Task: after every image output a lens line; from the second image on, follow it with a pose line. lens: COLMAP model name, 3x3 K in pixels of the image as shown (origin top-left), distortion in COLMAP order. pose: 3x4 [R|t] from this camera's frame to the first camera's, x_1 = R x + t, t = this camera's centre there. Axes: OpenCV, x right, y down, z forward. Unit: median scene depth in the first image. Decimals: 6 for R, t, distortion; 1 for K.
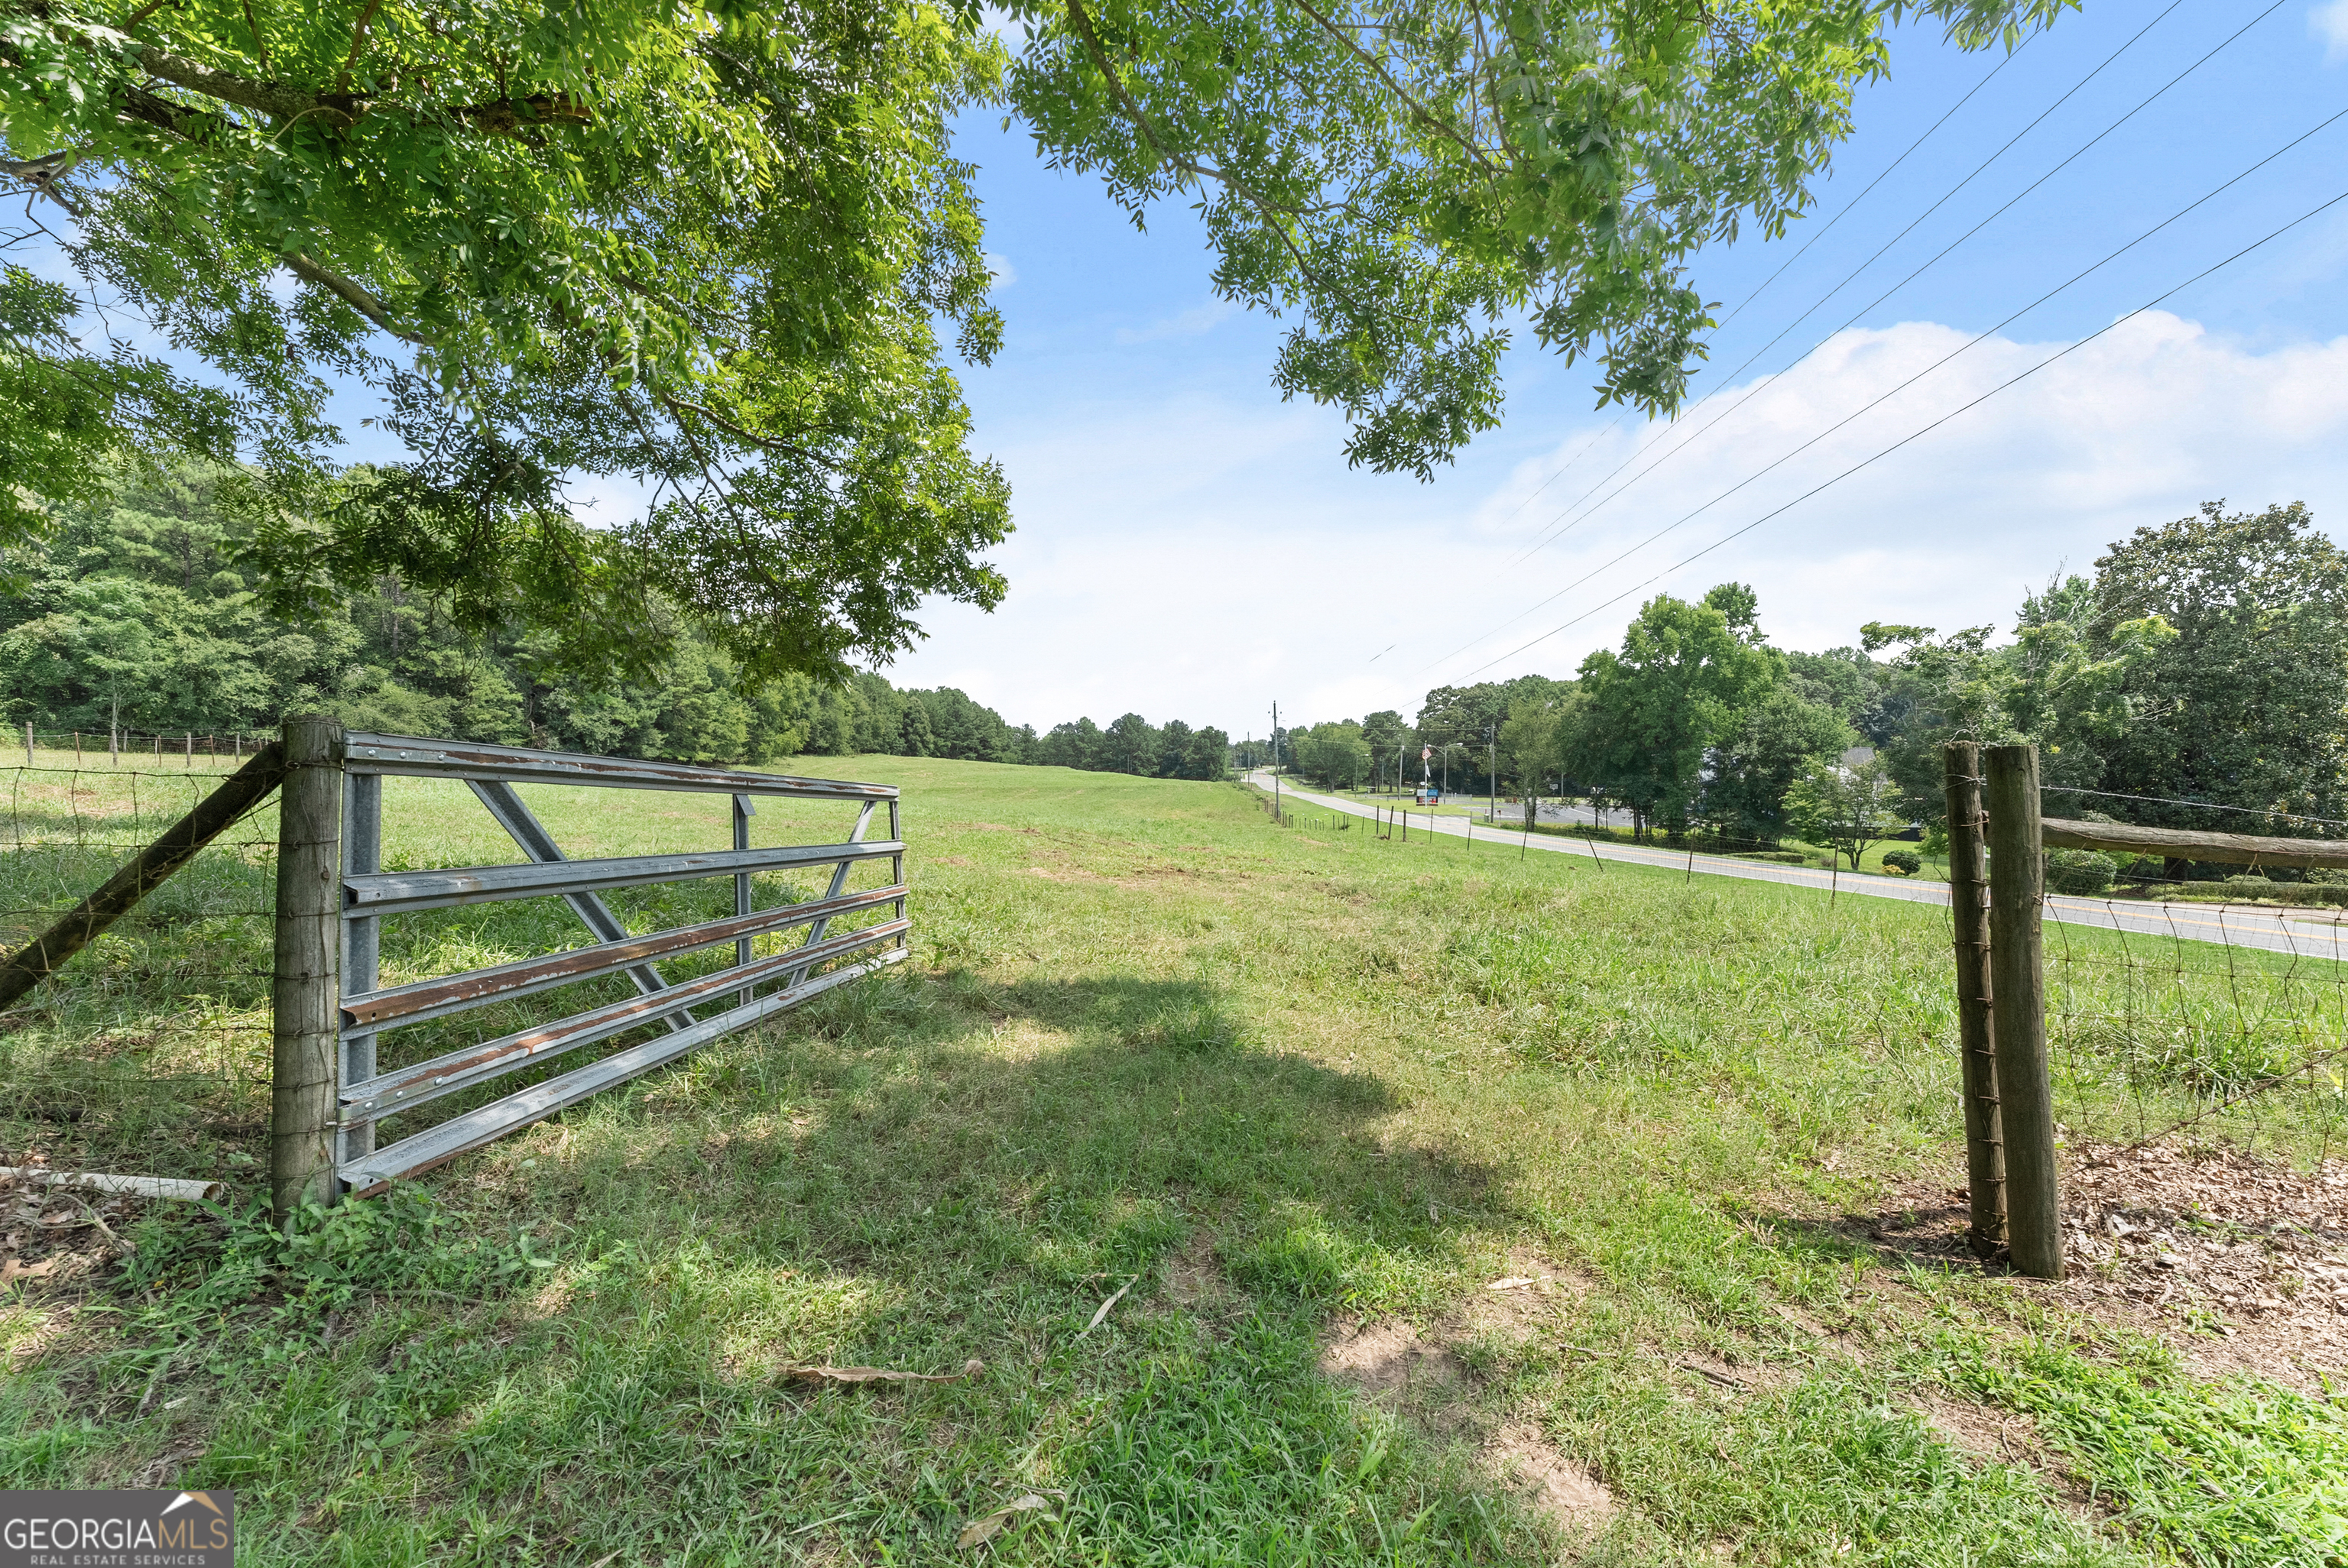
lens RADIAL K [[939.2, 0, 1193.0], [0, 939.2, 777.5], [0, 0, 1]] dist [-0.001046, -0.000031]
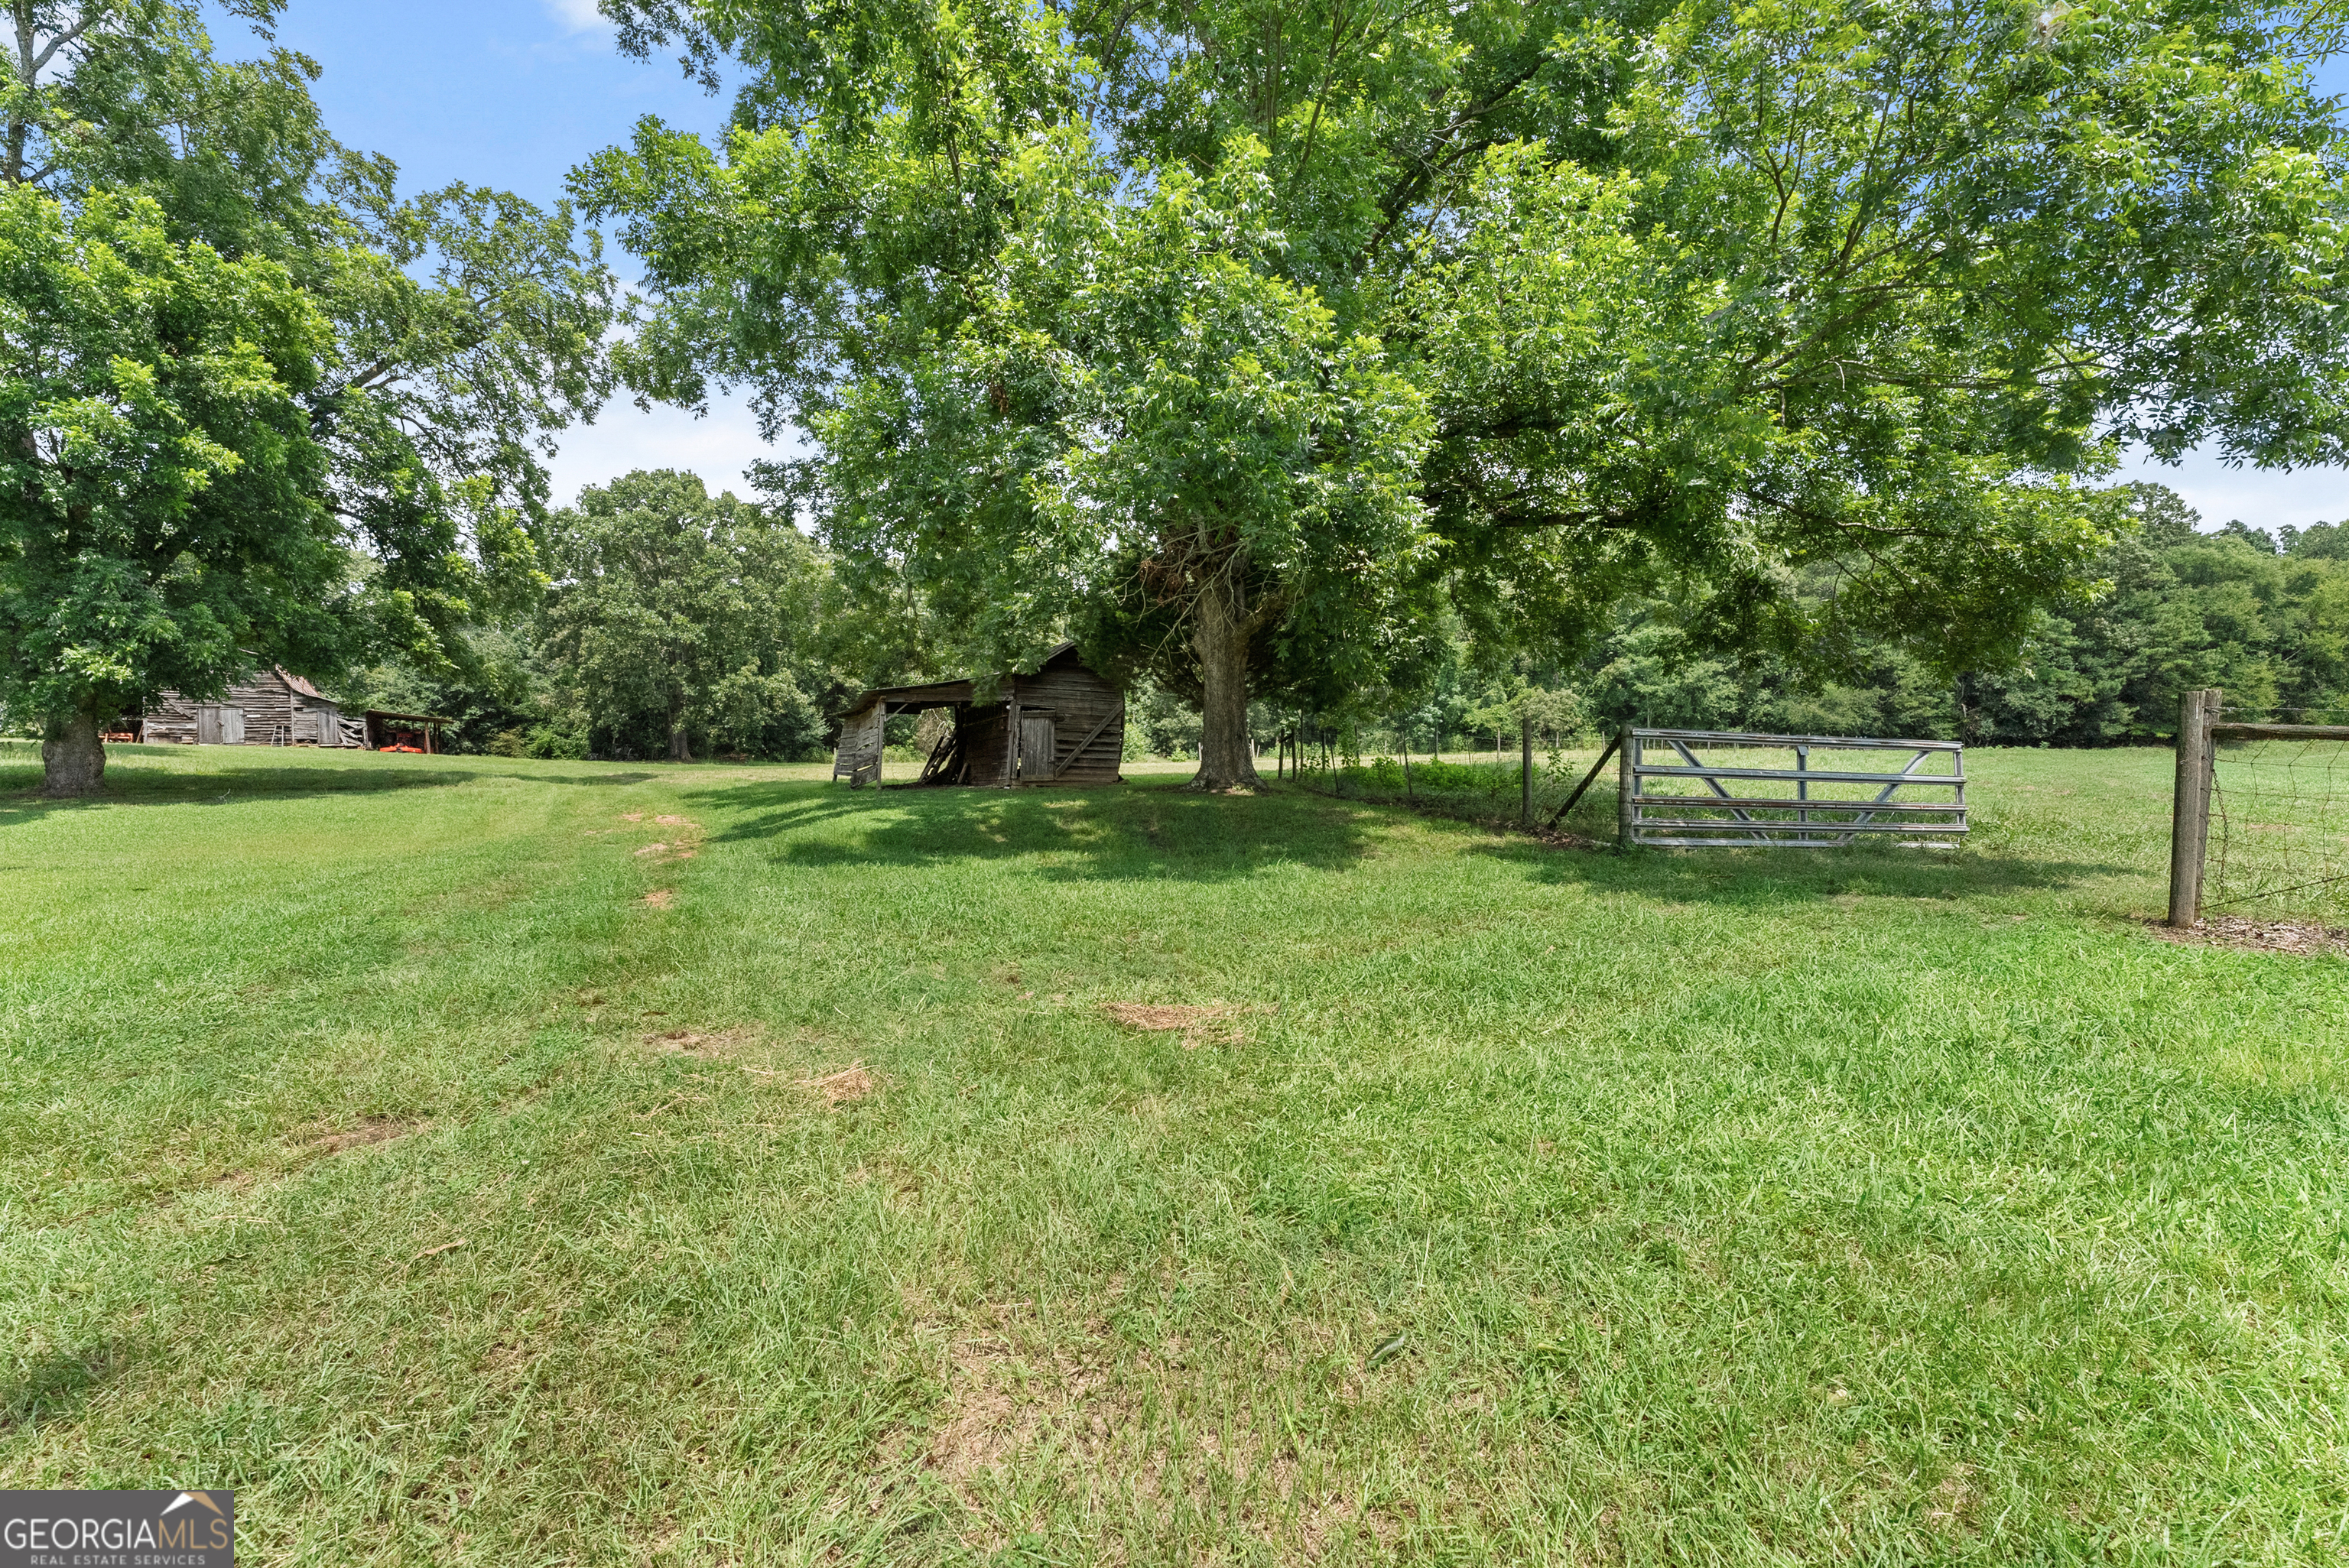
lens RADIAL K [[939.7, 0, 1176.7], [0, 939.7, 803.9], [0, 0, 1]] dist [-0.001046, -0.000031]
pose [[0.243201, 0.022279, -0.969720, 0.052236], [0.017255, 0.999479, 0.027290, 0.002939], [0.969823, -0.023369, 0.242690, -0.037560]]
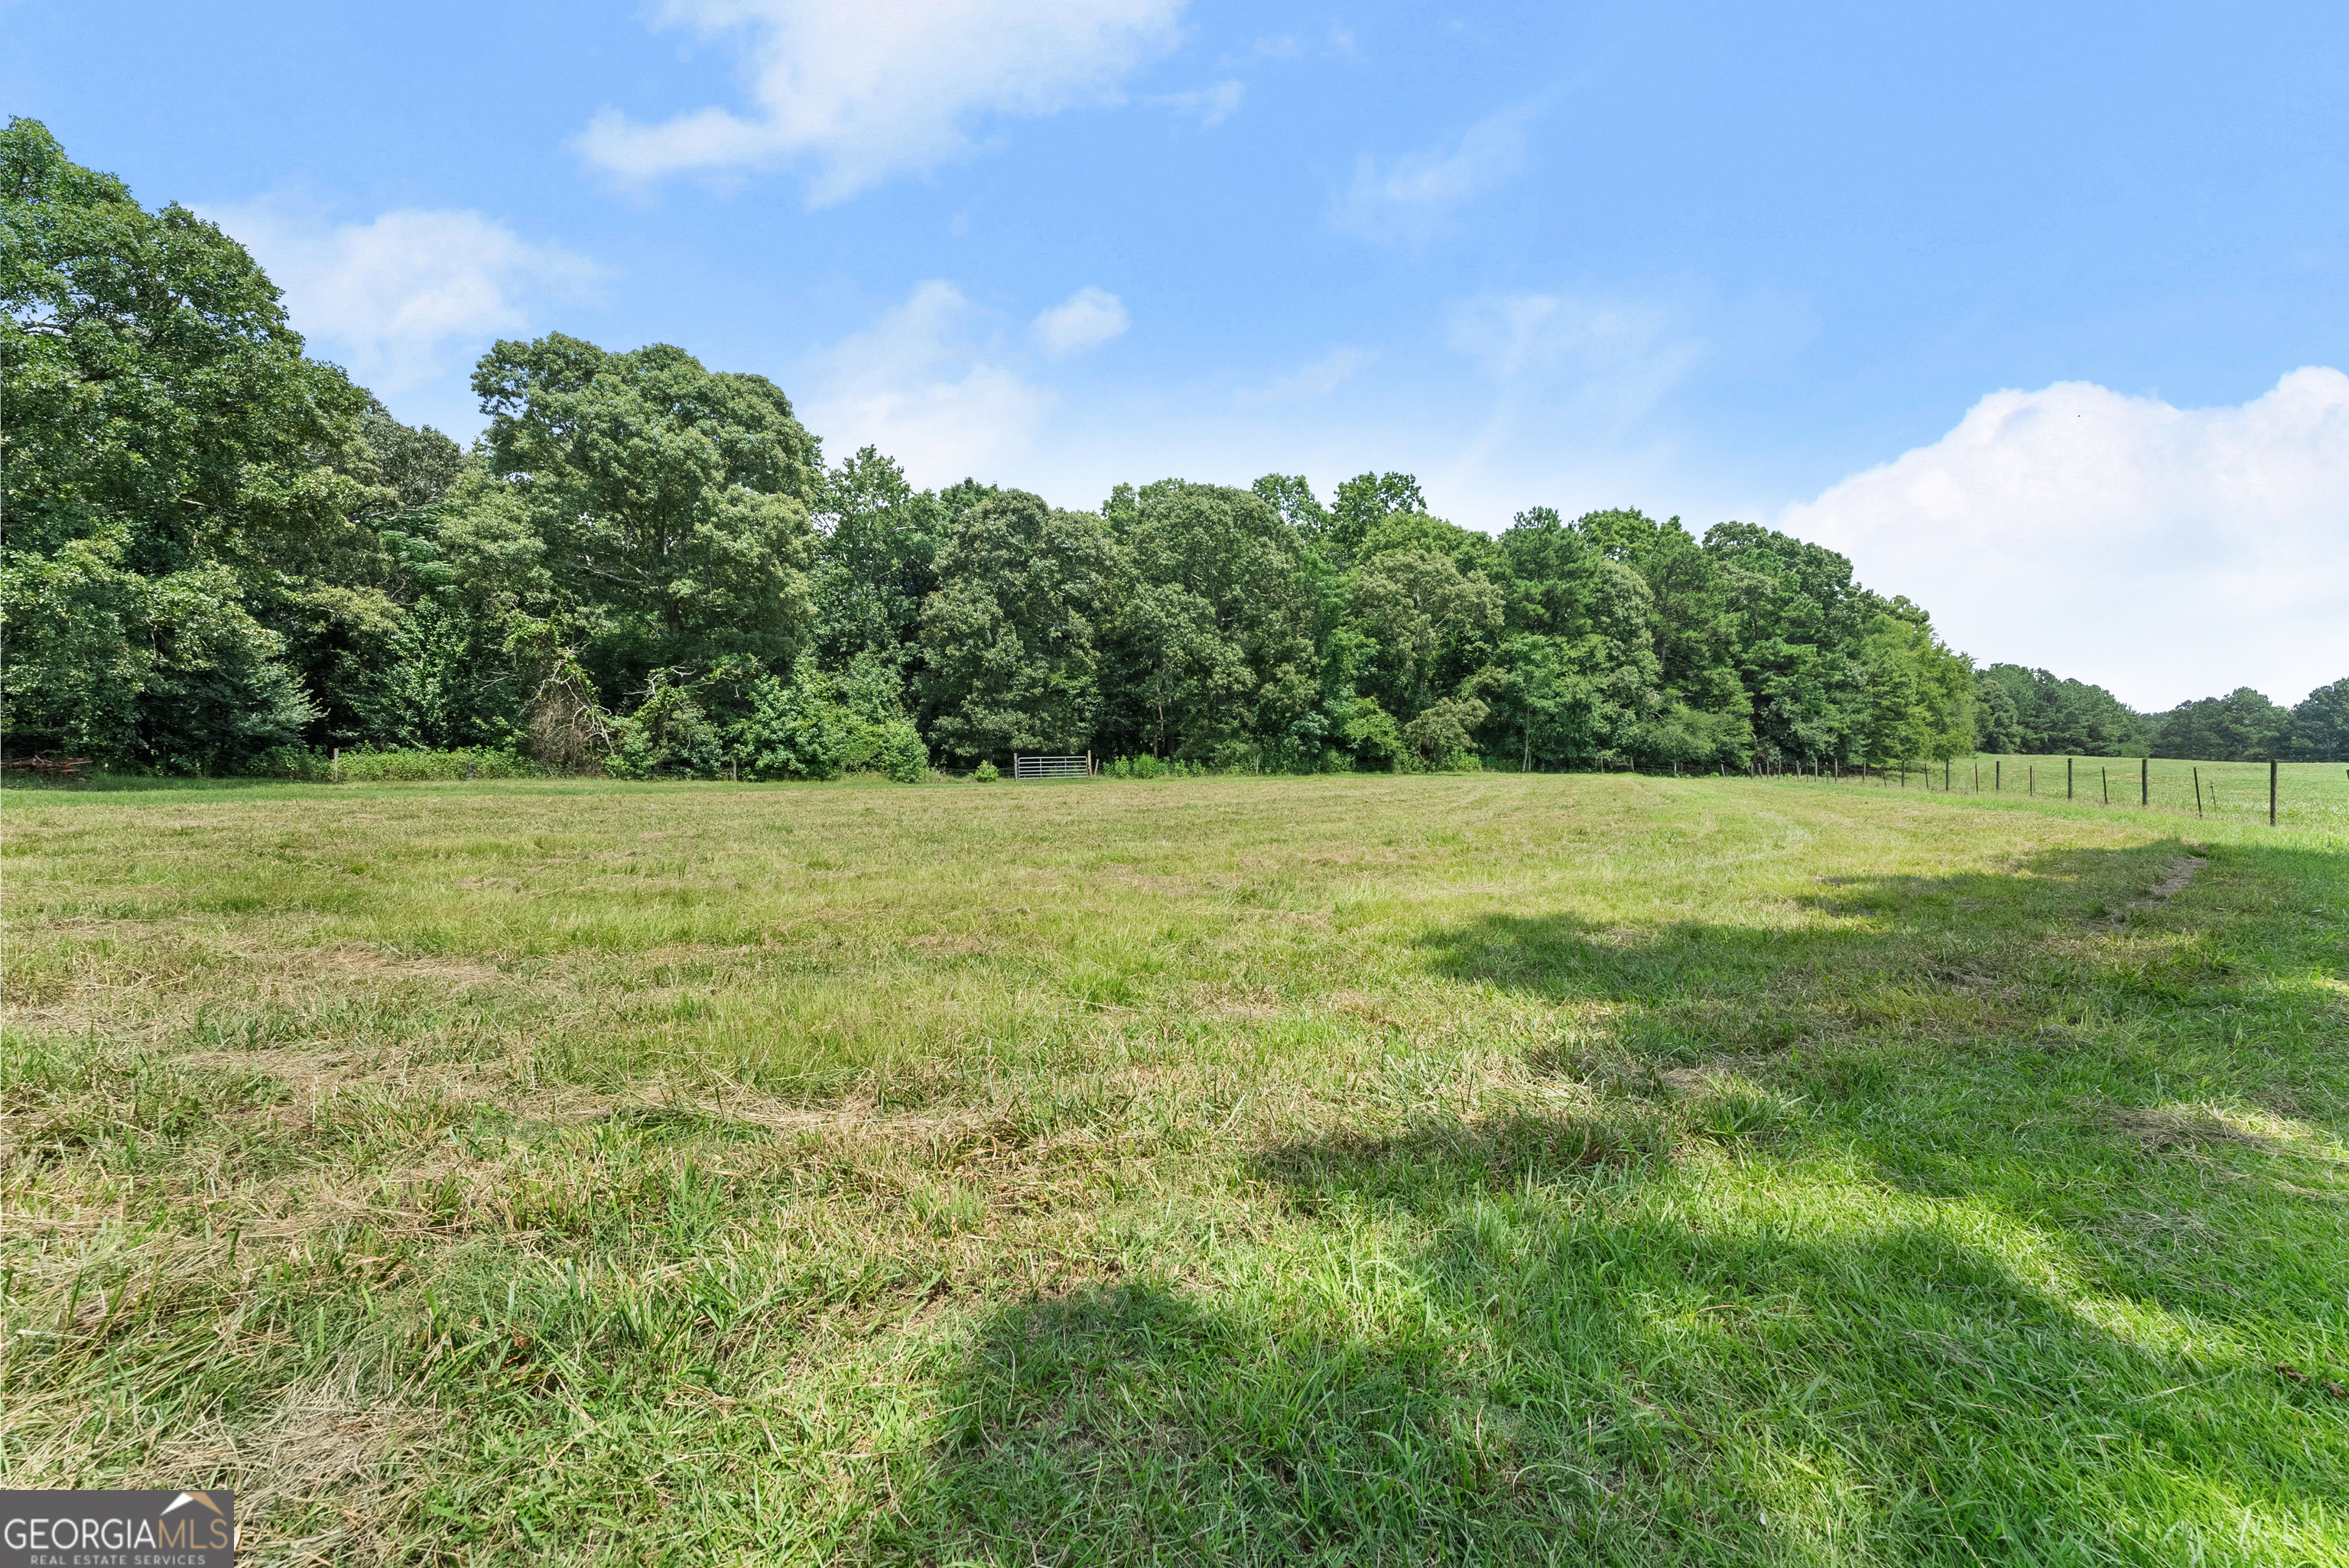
lens RADIAL K [[939.7, 0, 1184.8], [0, 939.7, 793.9], [0, 0, 1]] dist [-0.001046, -0.000031]
pose [[0.620684, 0.001925, -0.784059, -0.331326], [0.009781, 0.999900, 0.010197, -0.012155], [0.784000, -0.013998, 0.620603, -0.101834]]
